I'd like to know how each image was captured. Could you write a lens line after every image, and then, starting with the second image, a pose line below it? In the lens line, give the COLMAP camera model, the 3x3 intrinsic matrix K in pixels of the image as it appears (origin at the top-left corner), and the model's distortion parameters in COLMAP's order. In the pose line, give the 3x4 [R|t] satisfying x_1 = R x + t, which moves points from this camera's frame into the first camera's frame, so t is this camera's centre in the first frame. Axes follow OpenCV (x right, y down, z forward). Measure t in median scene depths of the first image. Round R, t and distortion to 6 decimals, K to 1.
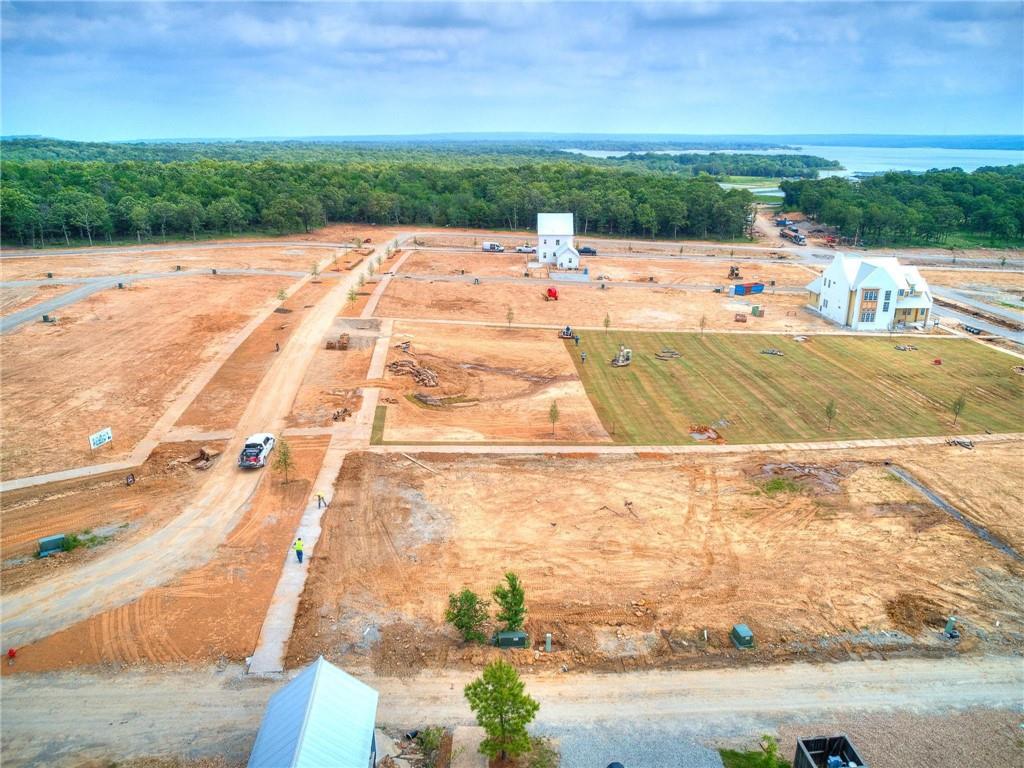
lens RADIAL K [[729.5, 0, 511.6], [0, 729.5, 400.1], [0, 0, 1]] dist [-0.063910, 0.050926]
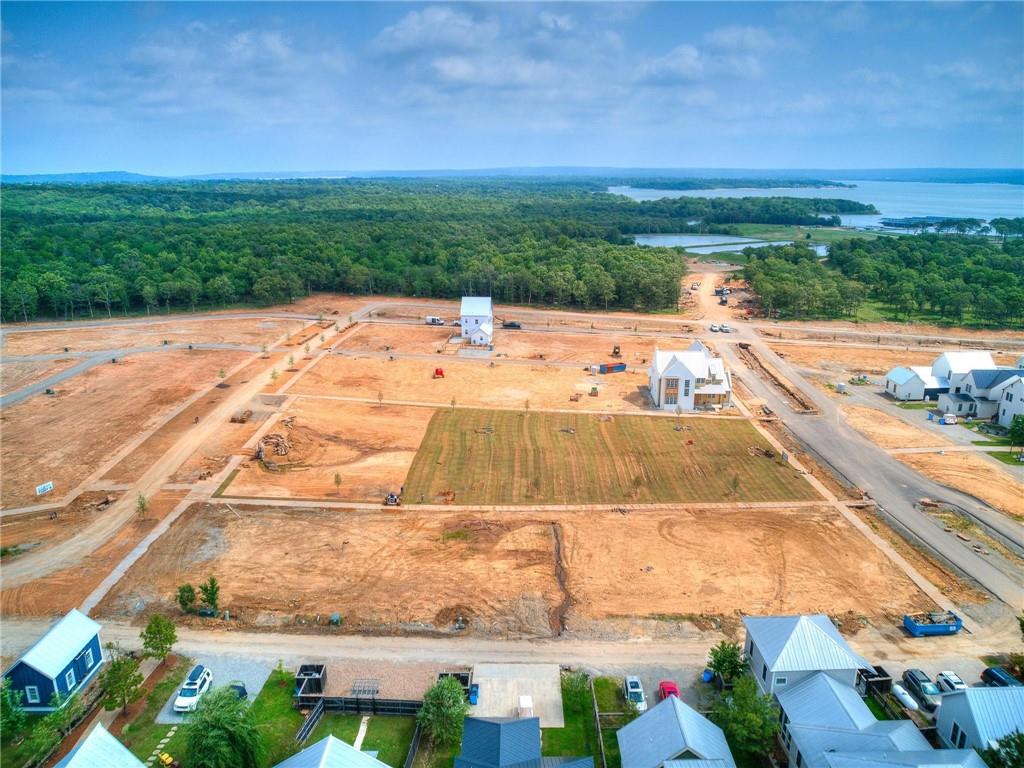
lens RADIAL K [[729.5, 0, 511.6], [0, 729.5, 400.1], [0, 0, 1]] dist [-0.063910, 0.050926]
pose [[0.996641, 0.023247, -0.078530, 0.370214], [-0.026463, 0.998843, -0.040158, -0.066922], [0.077505, 0.042101, 0.996103, -0.328848]]
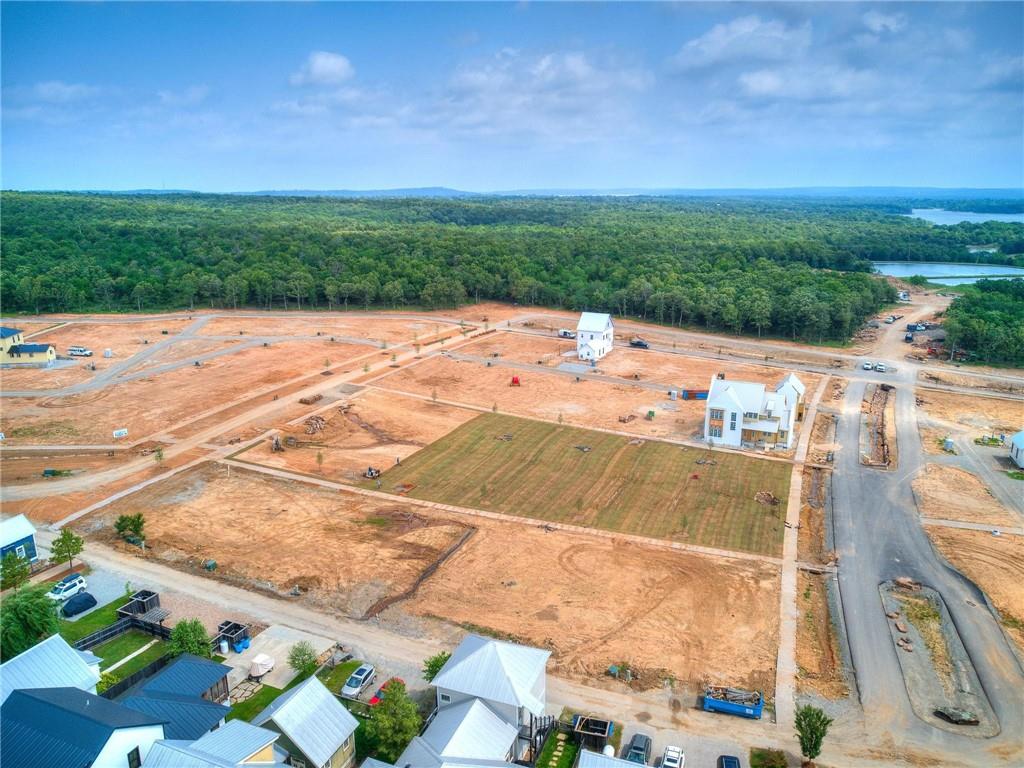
lens RADIAL K [[731.6, 0, 512.0], [0, 731.6, 384.0], [0, 0, 1]] dist [-0.041204, 0.001700]
pose [[0.890625, 0.116383, -0.439592, 0.831211], [-0.153645, 0.986859, -0.050017, -0.097116], [0.427995, 0.112087, 0.896804, -0.250079]]
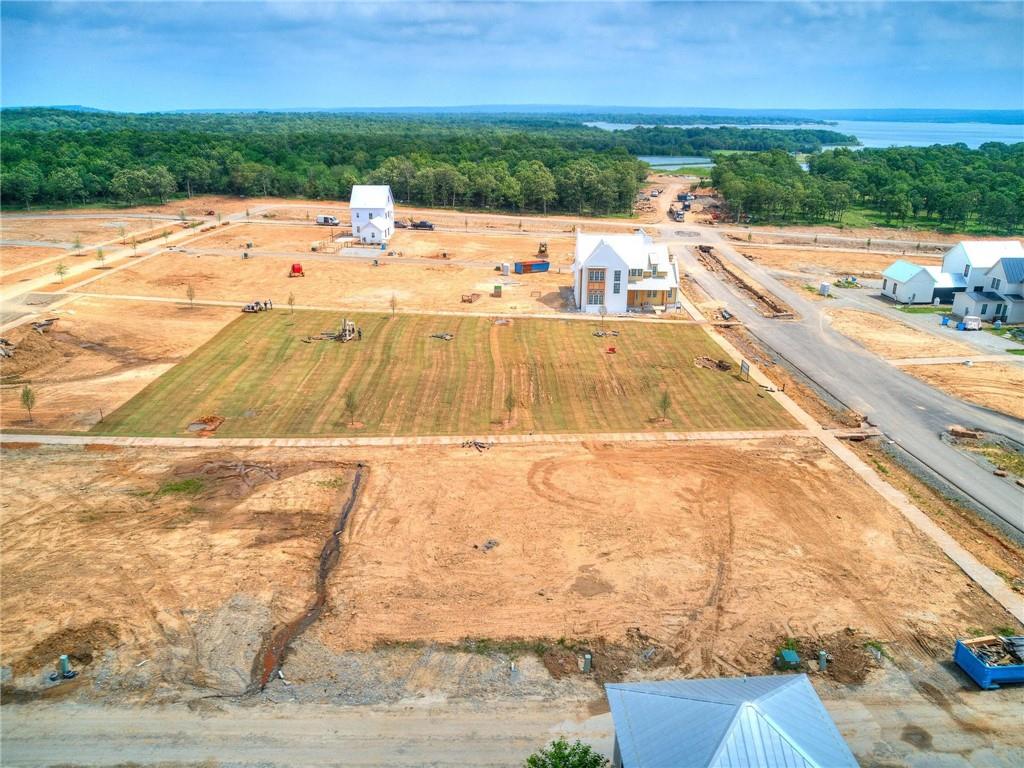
lens RADIAL K [[734.4, 0, 512.0], [0, 734.4, 384.0], [0, 0, 1]] dist [-0.067515, 0.057901]
pose [[0.998637, 0.023164, -0.046770, 0.506773], [-0.022626, 0.999672, 0.012002, -0.018579], [0.047032, -0.010927, 0.998834, 0.071527]]
